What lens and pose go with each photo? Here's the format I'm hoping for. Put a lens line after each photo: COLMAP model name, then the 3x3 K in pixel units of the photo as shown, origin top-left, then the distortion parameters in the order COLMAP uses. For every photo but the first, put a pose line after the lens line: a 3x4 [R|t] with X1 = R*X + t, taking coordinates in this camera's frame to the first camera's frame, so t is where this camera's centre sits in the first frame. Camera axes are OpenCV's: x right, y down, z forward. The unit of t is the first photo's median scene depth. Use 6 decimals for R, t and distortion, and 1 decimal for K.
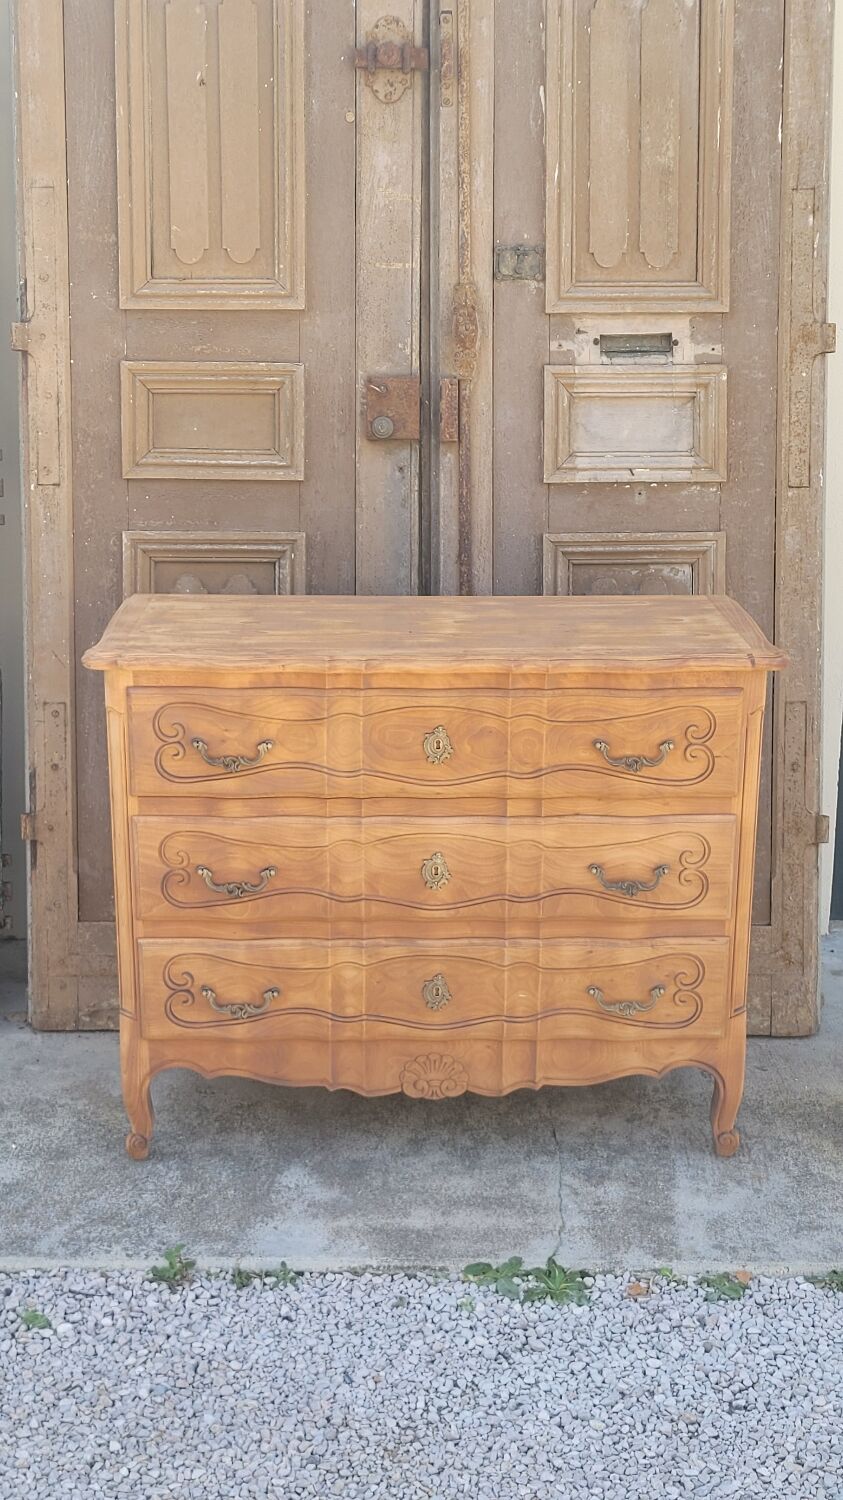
lens RADIAL K [[1796.2, 0, 411.3], [0, 1796.2, 750.8], [0, 0, 1]] dist [0.054413, 0.000000]
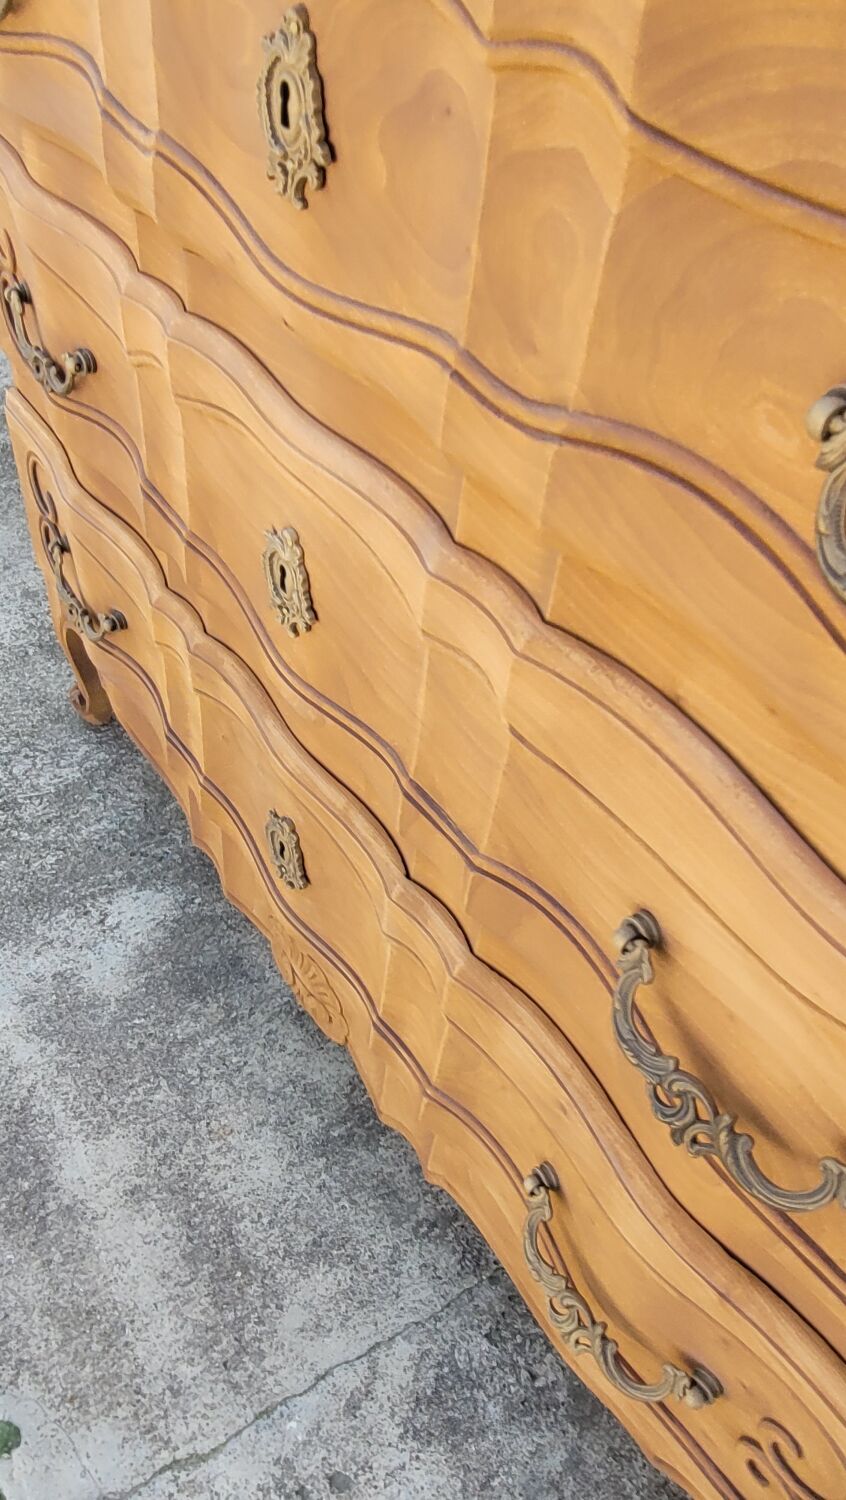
lens RADIAL K [[1073.0, 0, 408.9], [0, 1073.0, 754.1], [0, 0, 1]] dist [0.000948, 0.003510]
pose [[0.554155, 0.619641, -0.555839, 0.125256], [-0.308694, 0.773106, 0.554089, -0.016182], [0.773059, -0.135466, 0.619700, 0.758662]]
